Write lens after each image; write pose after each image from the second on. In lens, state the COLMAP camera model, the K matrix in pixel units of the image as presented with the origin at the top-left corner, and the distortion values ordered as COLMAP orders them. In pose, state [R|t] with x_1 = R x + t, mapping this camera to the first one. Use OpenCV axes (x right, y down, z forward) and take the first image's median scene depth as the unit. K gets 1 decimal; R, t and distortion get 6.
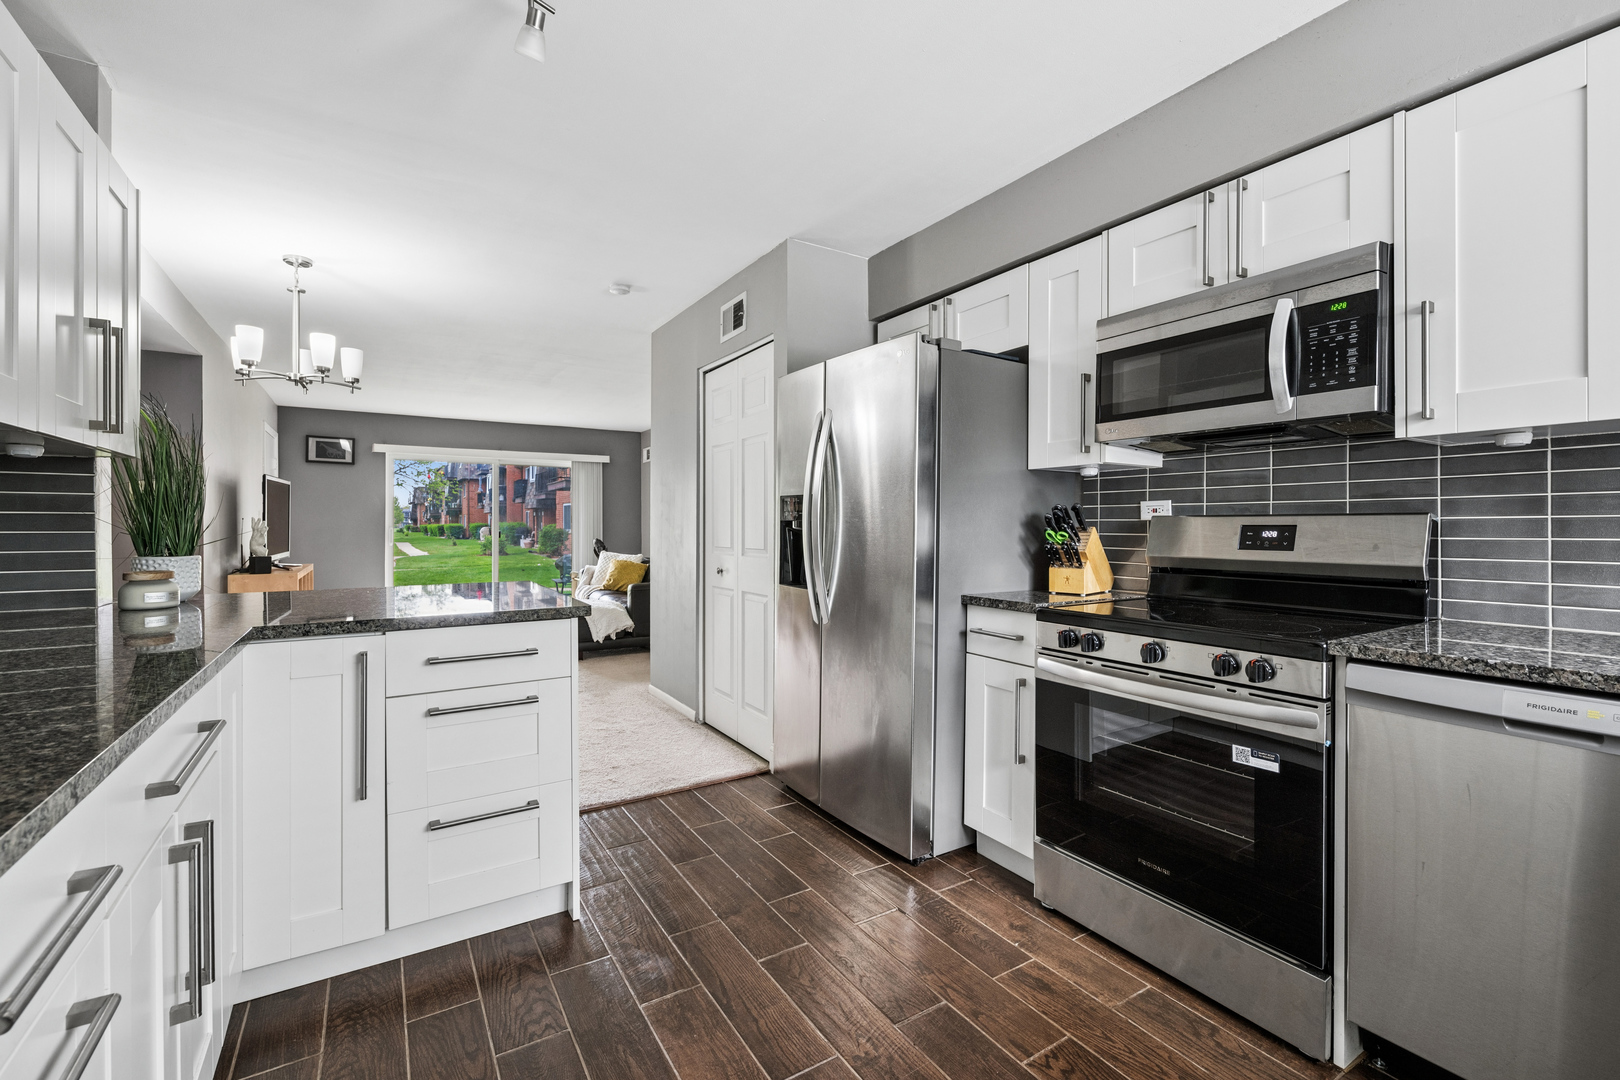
lens RADIAL K [[691.6, 0, 809.6], [0, 691.6, 526.6], [0, 0, 1]] dist [0.000329, -0.000789]
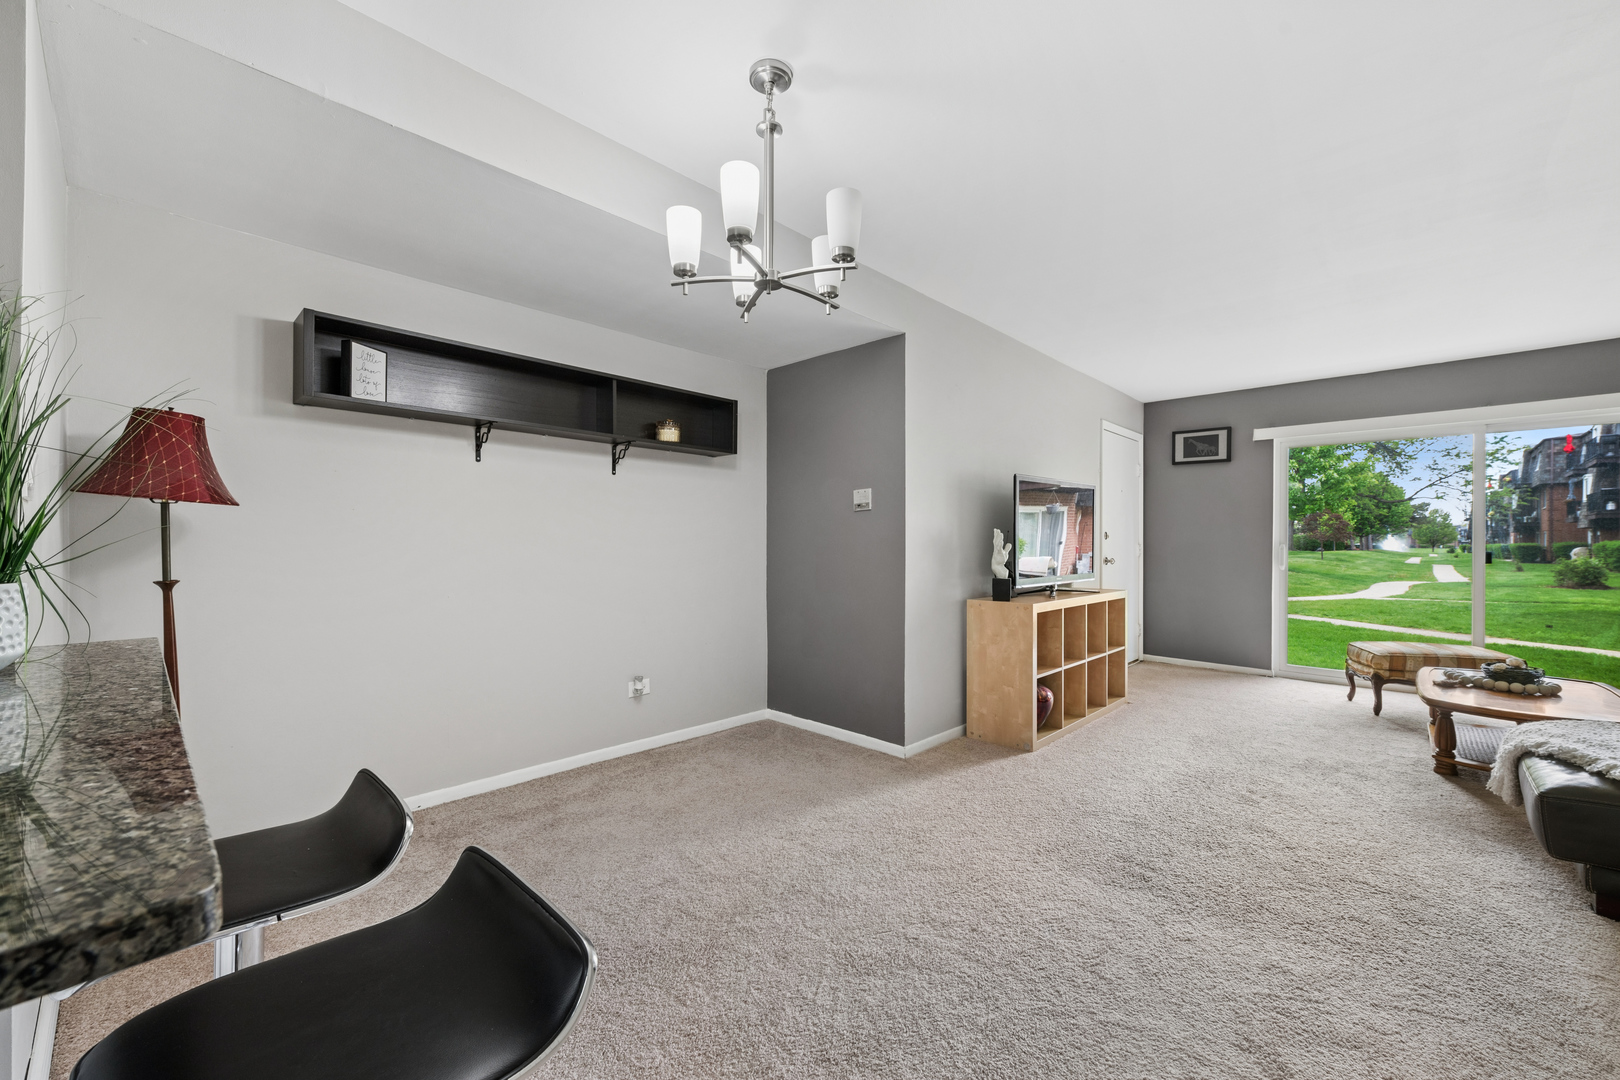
lens RADIAL K [[637.3, 0, 804.9], [0, 637.3, 542.2], [0, 0, 1]] dist [-0.003523, -0.000644]
pose [[0.235050, -0.000033, -0.971983, -0.028208], [-0.005309, 0.999985, -0.001318, 0.000967], [0.971969, 0.005470, 0.235047, 0.124042]]
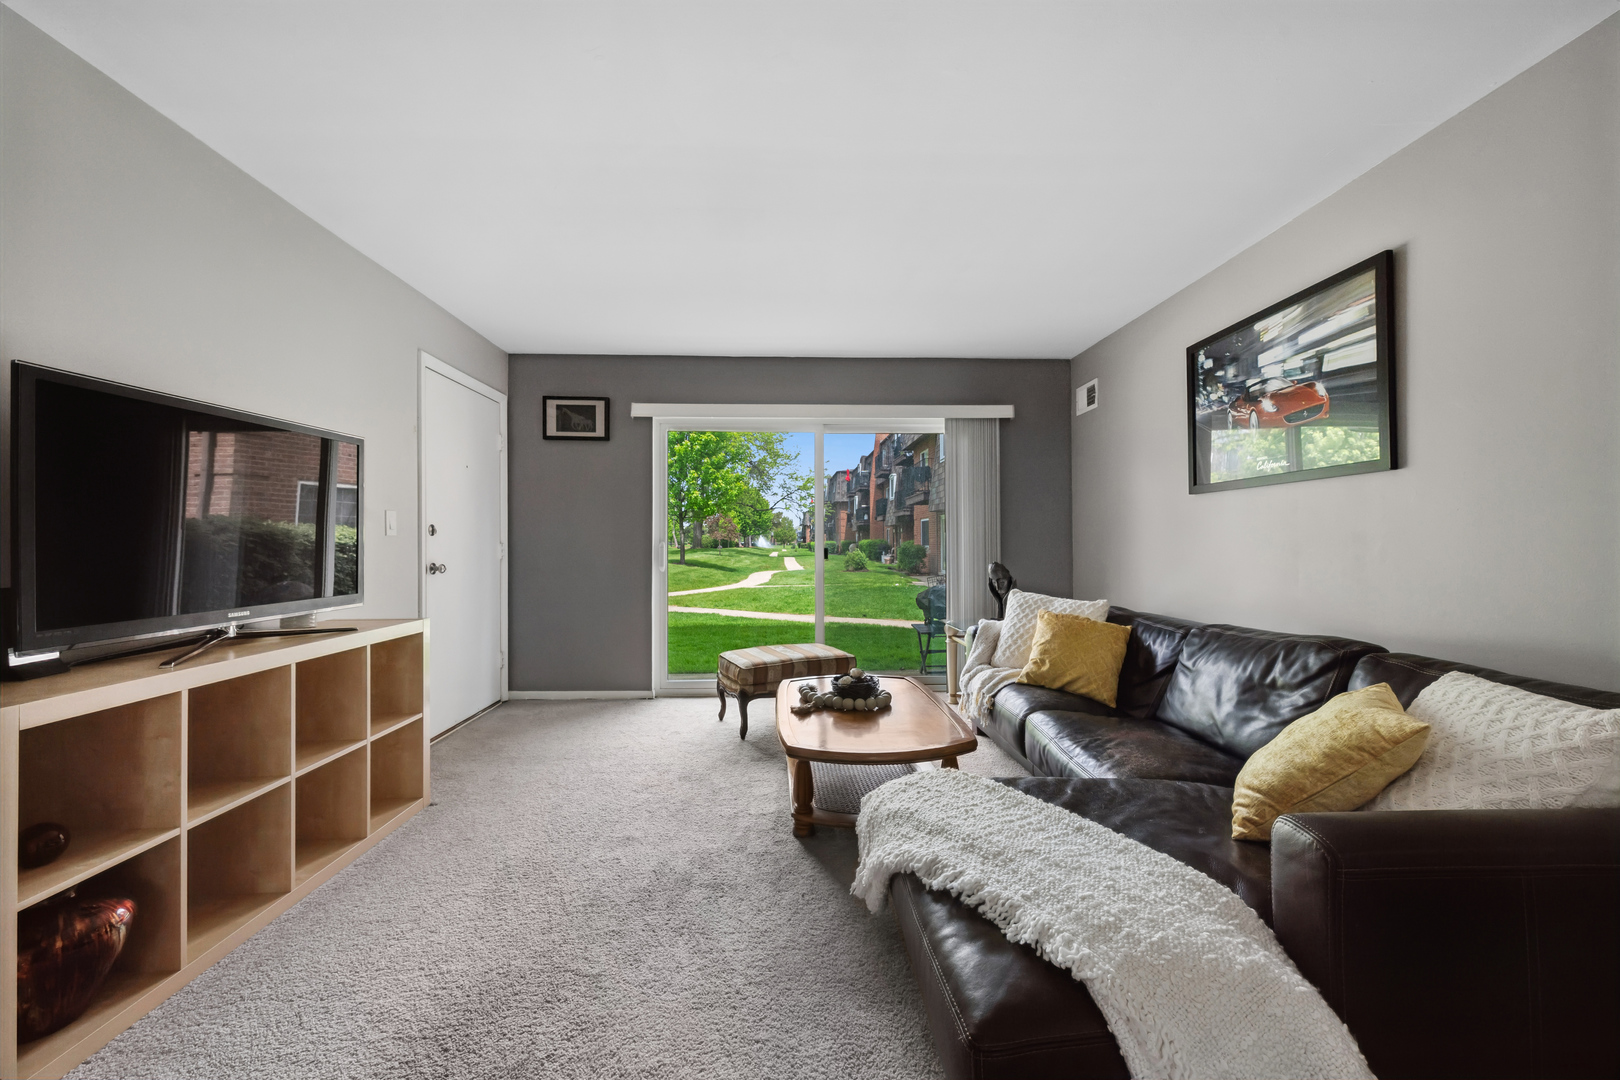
lens RADIAL K [[637.3, 0, 811.3], [0, 637.3, 534.6], [0, 0, 1]] dist [-0.003523, -0.000644]
pose [[0.872561, -0.009712, -0.488409, -0.072308], [0.003018, 0.999890, -0.014490, 0.001298], [0.488496, 0.011170, 0.872494, 0.193401]]
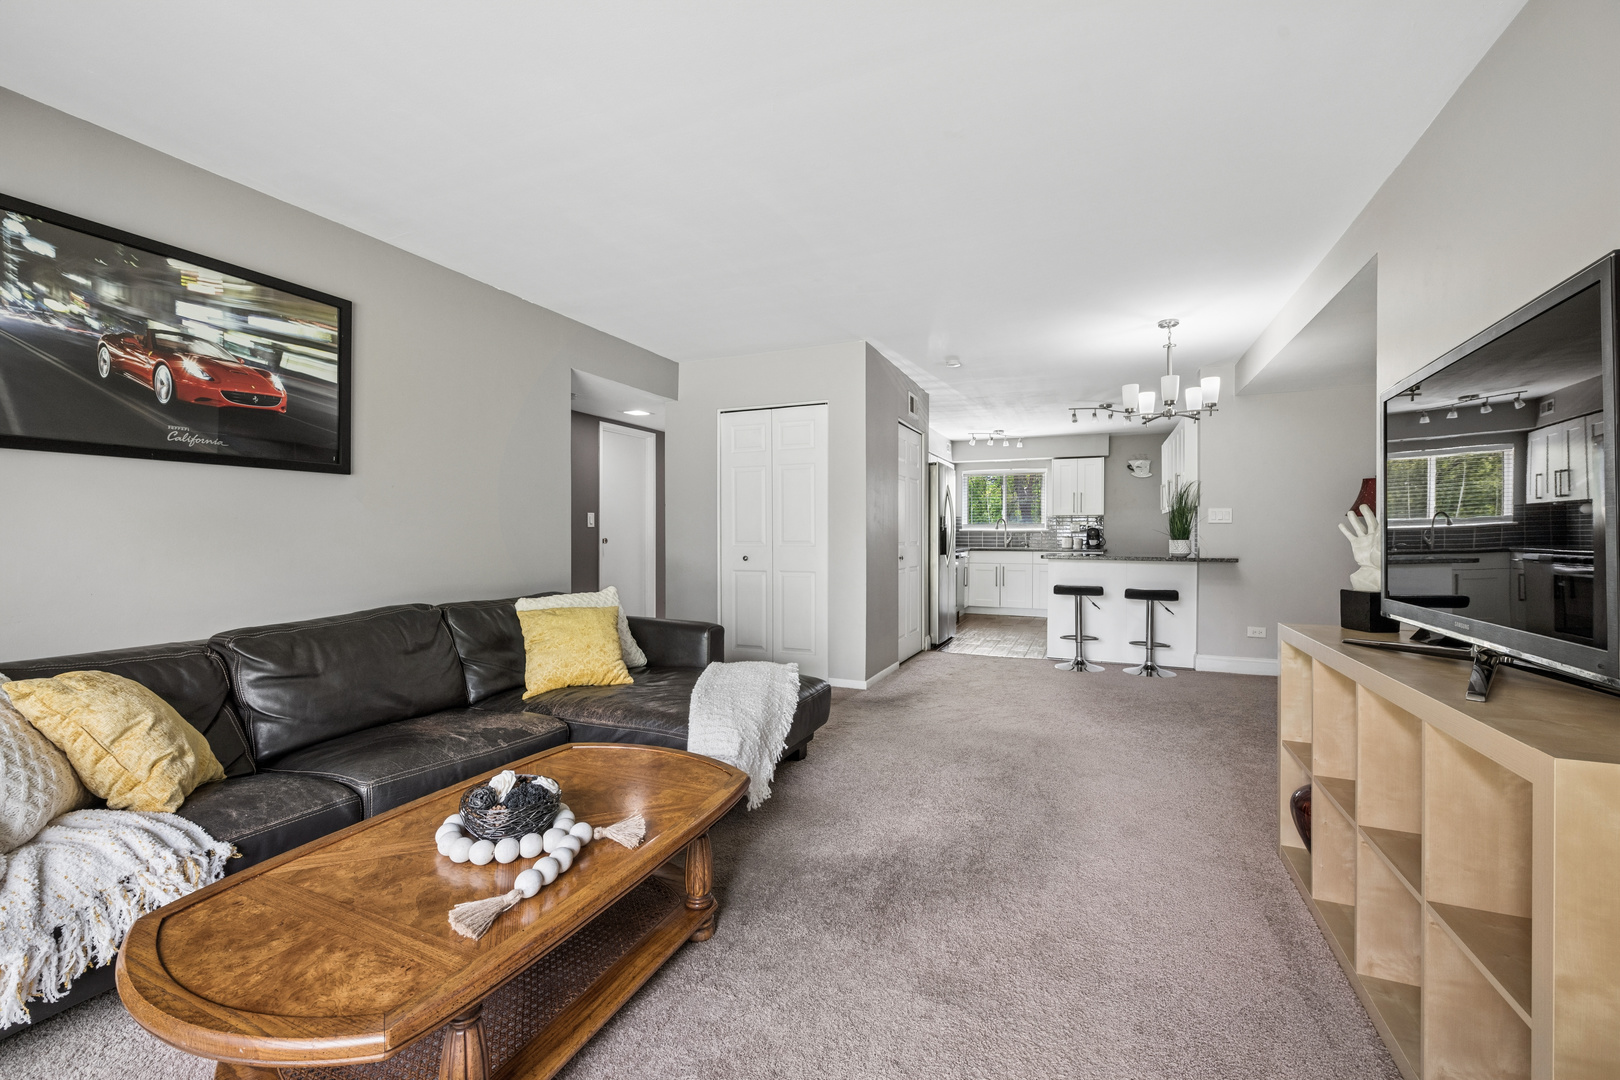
lens RADIAL K [[647.3, 0, 802.7], [0, 647.3, 534.8], [0, 0, 1]] dist [-0.003354, -0.000378]
pose [[-0.553252, 0.000466, 0.833014, -0.192898], [0.000243, 1.000000, -0.000398, 0.001941], [-0.833014, -0.000018, -0.553252, 0.314649]]
